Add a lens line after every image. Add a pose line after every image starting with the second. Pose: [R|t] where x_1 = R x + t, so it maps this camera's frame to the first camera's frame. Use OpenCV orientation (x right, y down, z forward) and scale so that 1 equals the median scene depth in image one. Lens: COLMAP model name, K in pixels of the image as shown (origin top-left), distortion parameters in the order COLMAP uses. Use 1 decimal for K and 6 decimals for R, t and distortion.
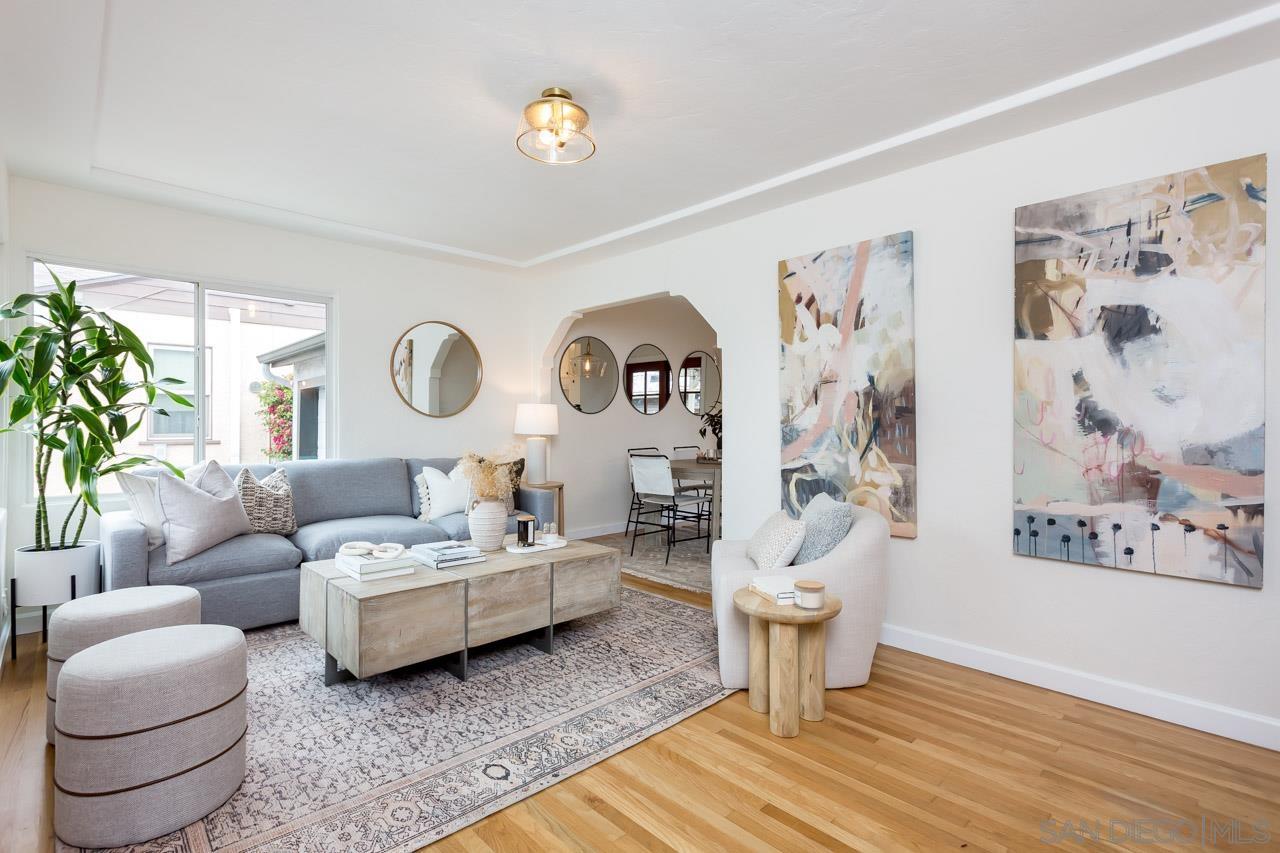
lens RADIAL K [[605.7, 0, 621.0], [0, 605.7, 420.9], [0, 0, 1]] dist [0.009596, 0.004987]
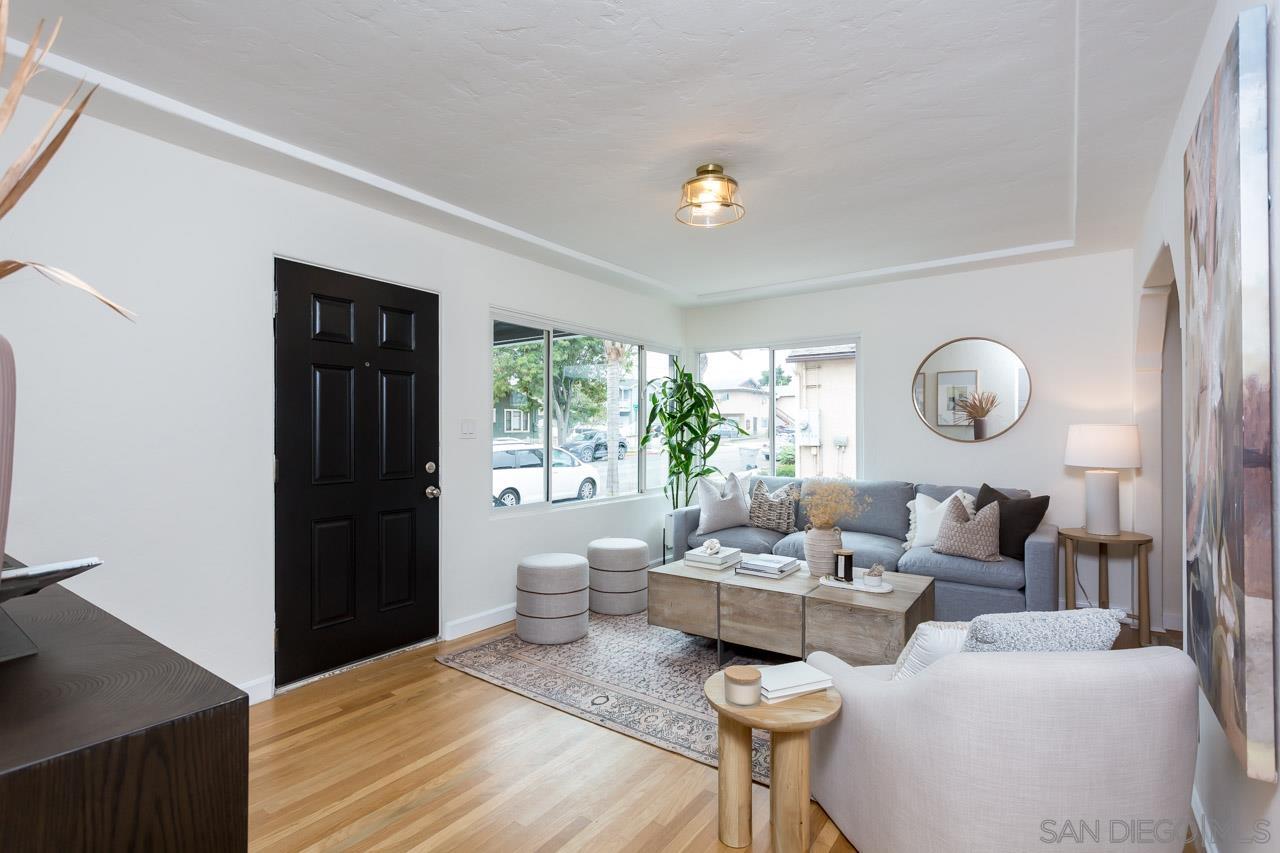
lens RADIAL K [[605.7, 0, 643.6], [0, 605.7, 429.4], [0, 0, 1]] dist [0.009596, 0.004987]
pose [[0.207326, -0.006776, -0.978248, 0.779202], [0.005704, 0.999967, -0.005718, -0.035886], [0.978255, -0.004395, 0.207358, 0.510933]]
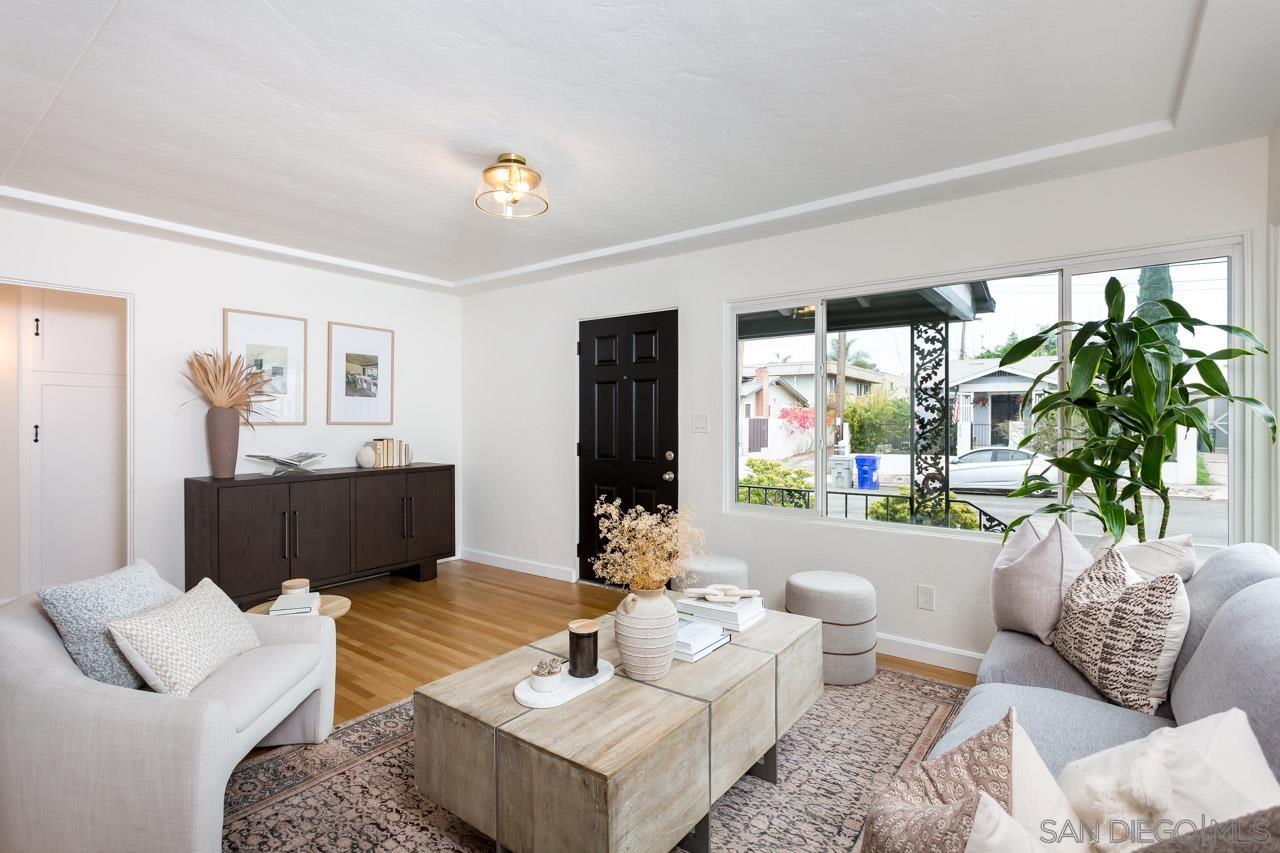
lens RADIAL K [[605.7, 0, 618.6], [0, 605.7, 419.7], [0, 0, 1]] dist [0.009596, 0.004987]
pose [[-0.987689, -0.007044, -0.156272, -0.099798], [-0.004430, 0.999845, -0.017065, -0.030553], [0.156368, -0.016163, -0.987567, 1.689394]]
